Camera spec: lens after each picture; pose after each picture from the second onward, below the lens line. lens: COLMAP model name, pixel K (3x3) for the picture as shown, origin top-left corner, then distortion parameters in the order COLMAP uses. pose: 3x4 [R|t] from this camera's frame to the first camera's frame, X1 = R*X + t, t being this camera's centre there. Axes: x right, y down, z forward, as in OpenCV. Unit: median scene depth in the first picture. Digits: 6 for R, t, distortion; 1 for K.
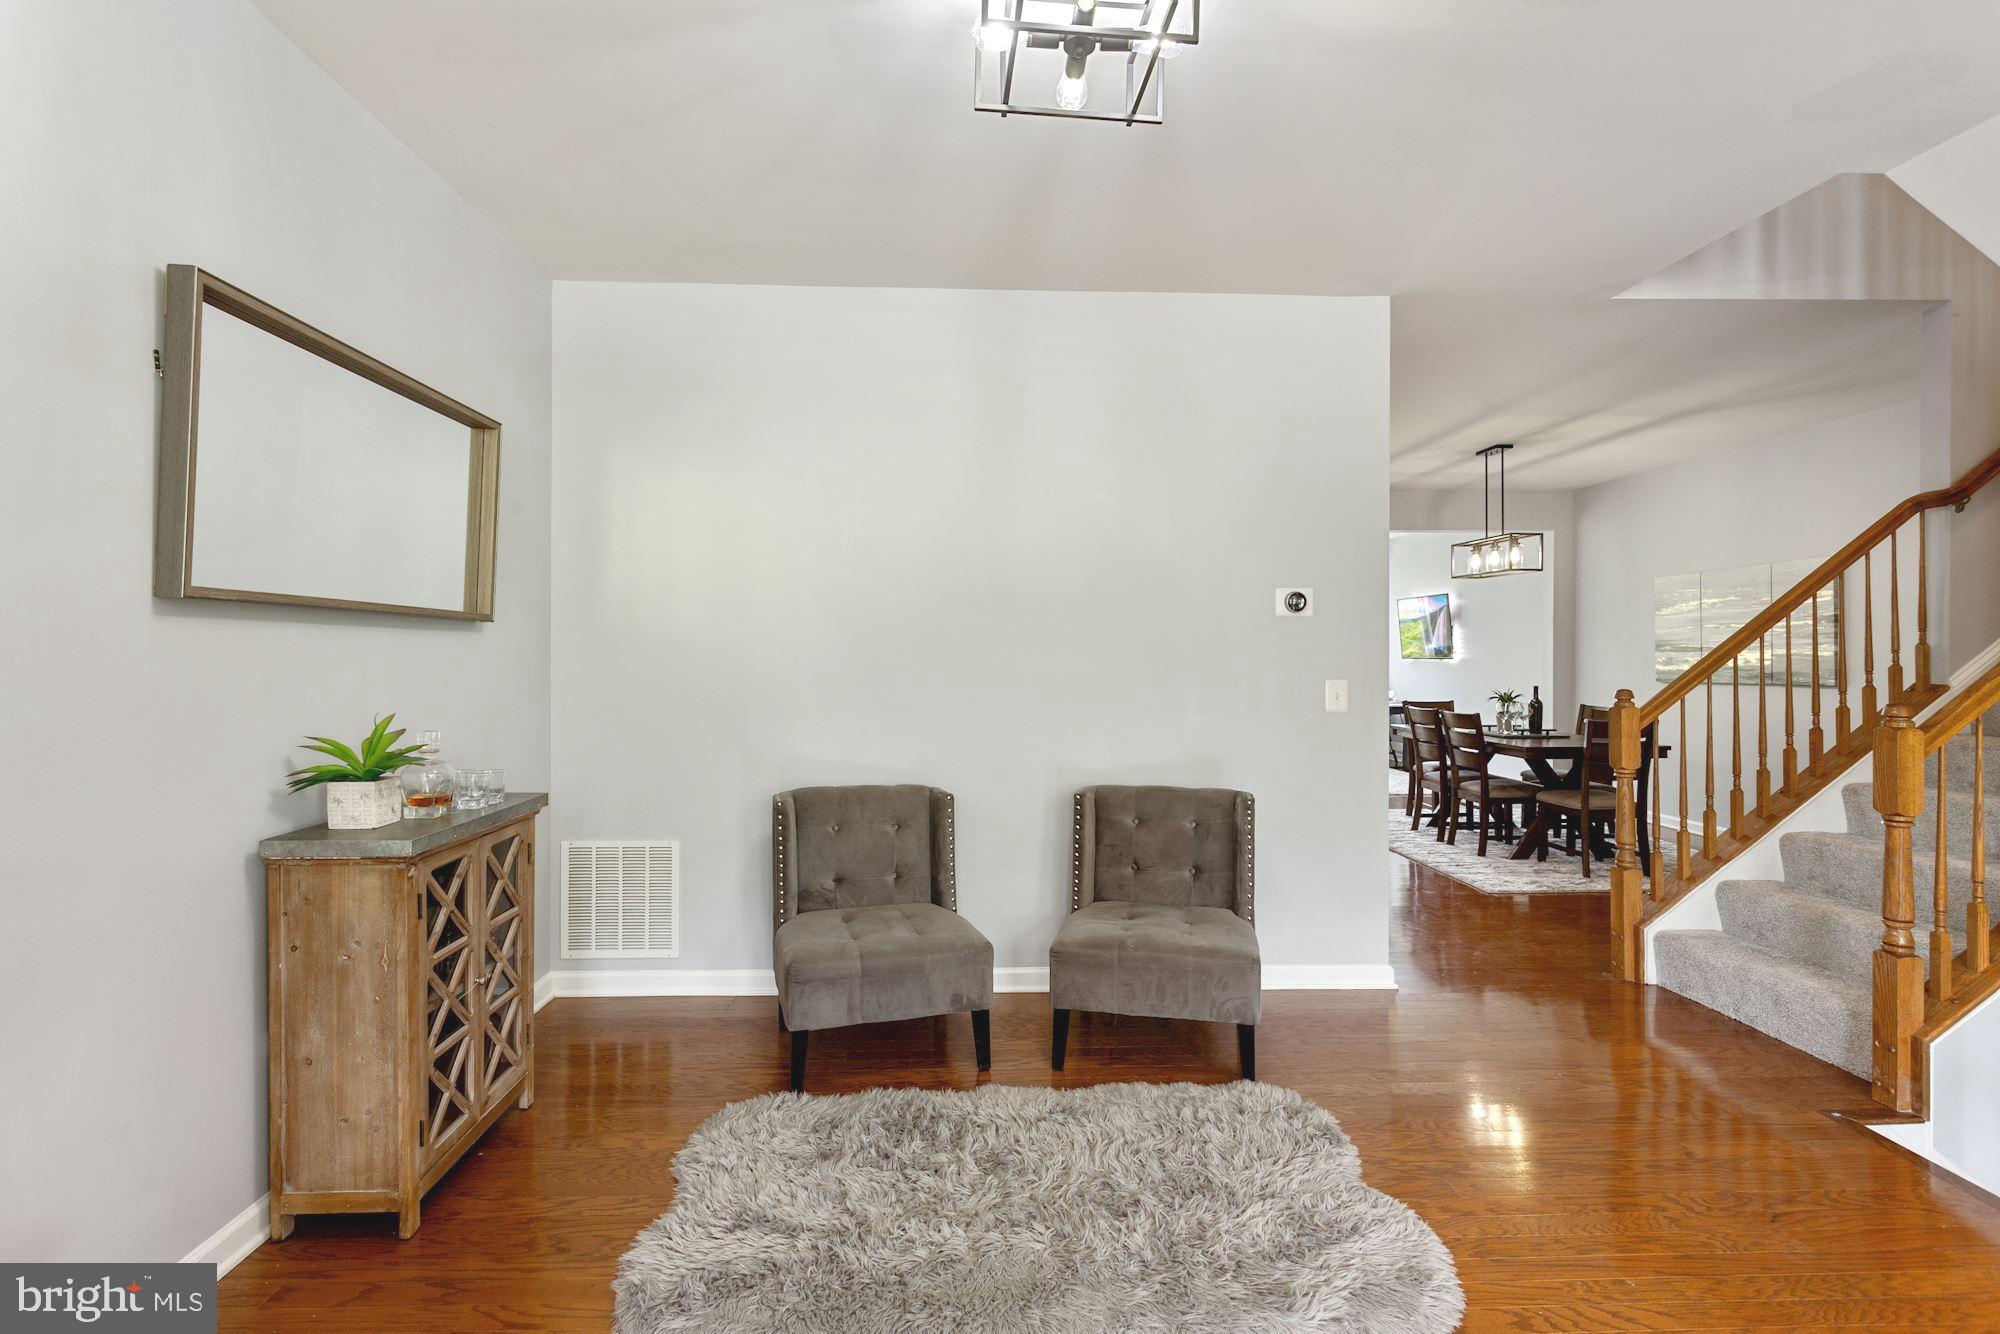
lens RADIAL K [[970.0, 0, 988.4], [0, 970.0, 658.5], [0, 0, 1]] dist [-0.000418, -0.000253]
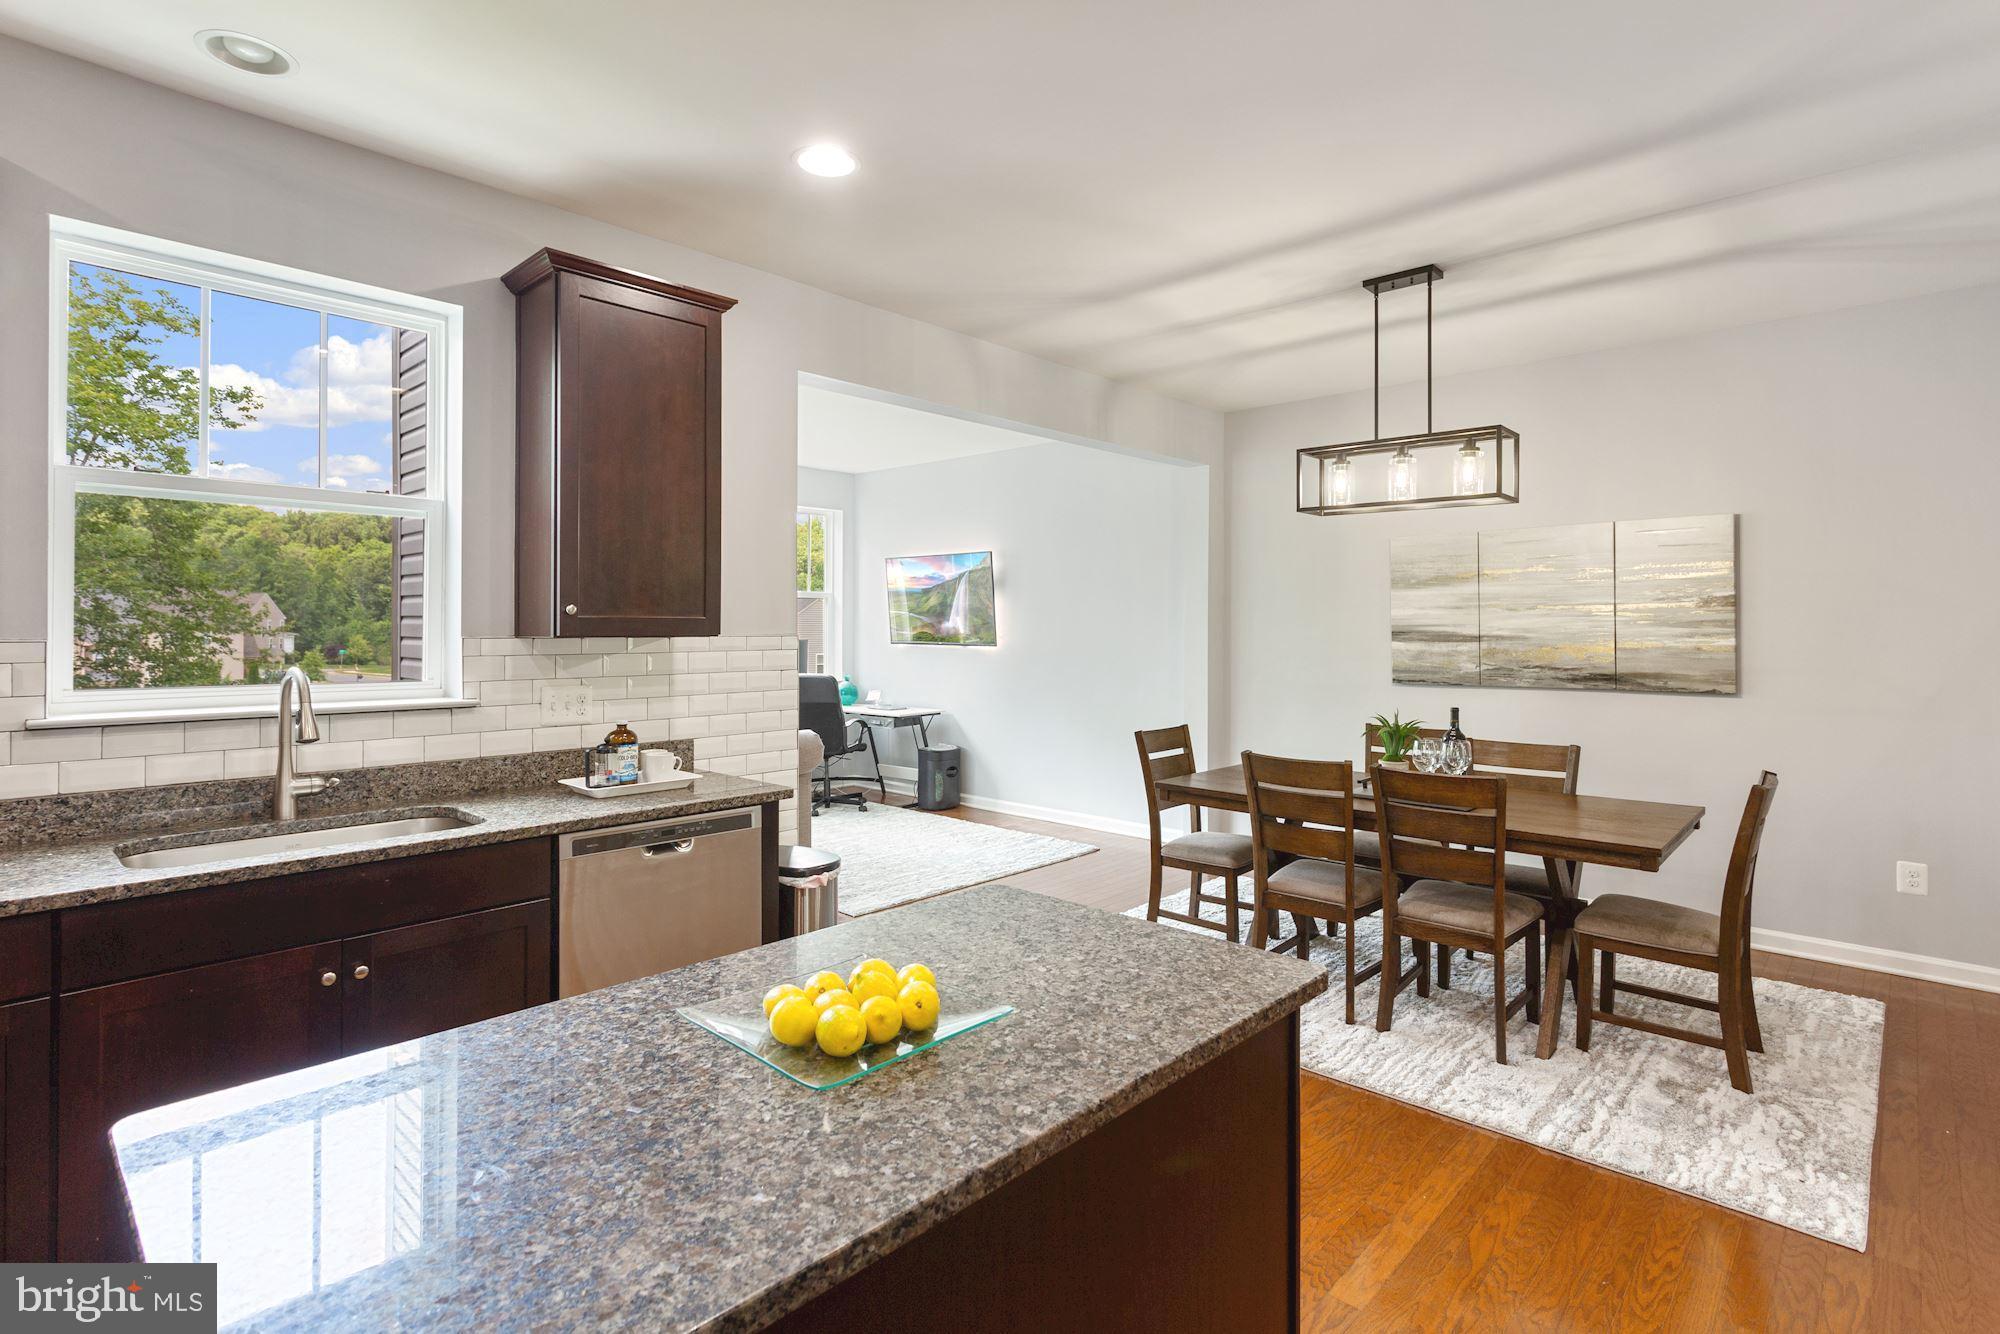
lens RADIAL K [[974.0, 0, 982.1], [0, 974.0, 626.2], [0, 0, 1]] dist [0.001759, -0.000256]
pose [[0.724706, 0.002377, 0.689054, -0.026891], [-0.003062, 0.999995, -0.000229, -0.018525], [-0.689051, -0.001944, 0.724710, 0.756590]]
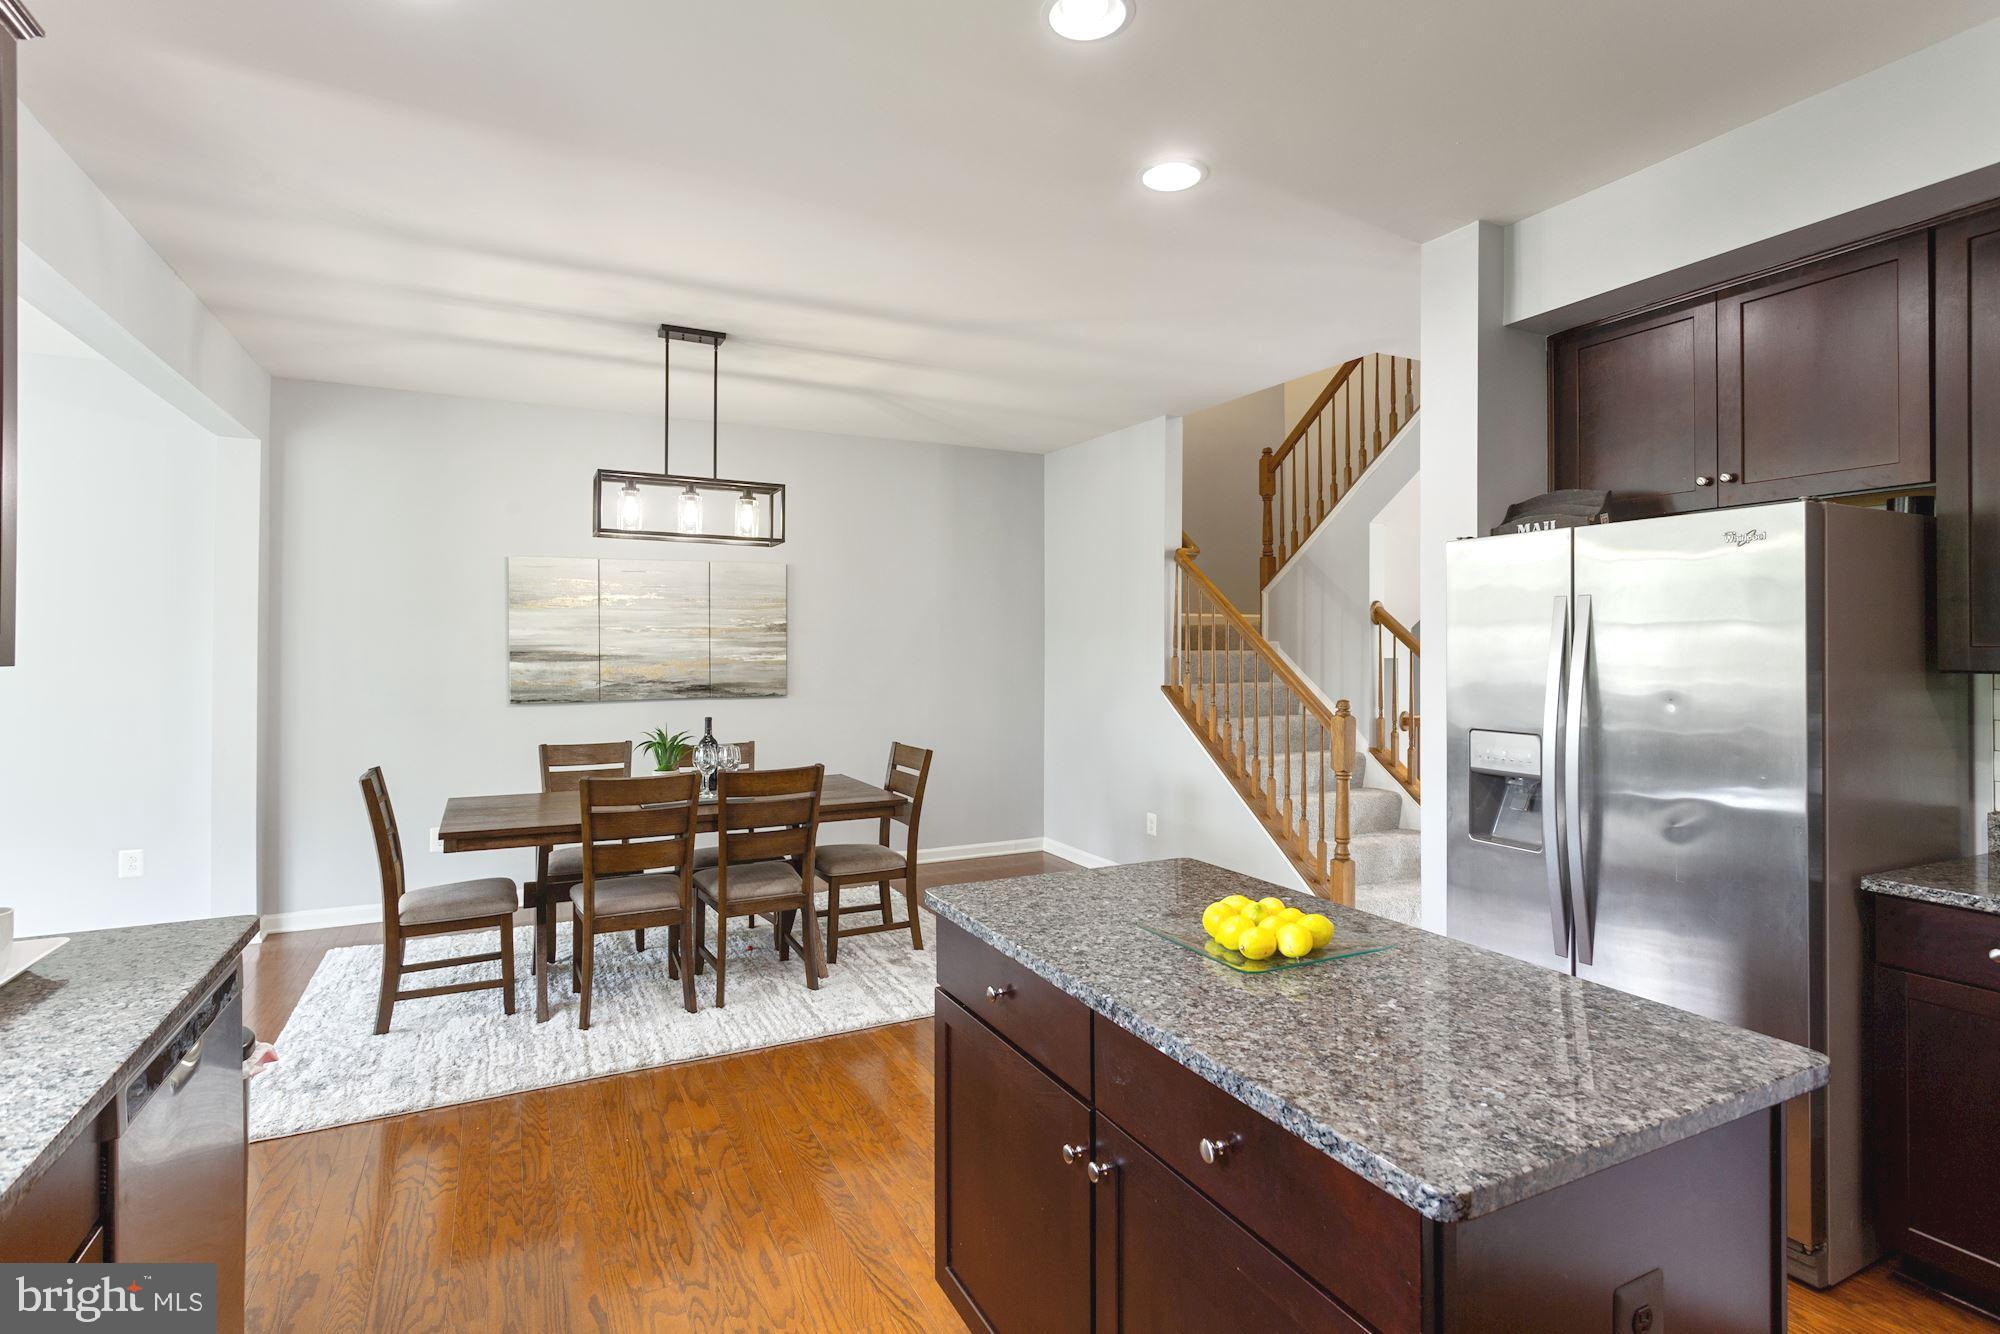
lens RADIAL K [[982.0, 0, 1005.4], [0, 982.0, 644.0], [0, 0, 1]] dist [0.001070, 0.000002]
pose [[-0.410678, 0.003192, 0.911775, -0.117749], [-0.000792, 0.999992, -0.003858, -0.018900], [-0.911780, -0.002307, -0.410672, 1.060335]]
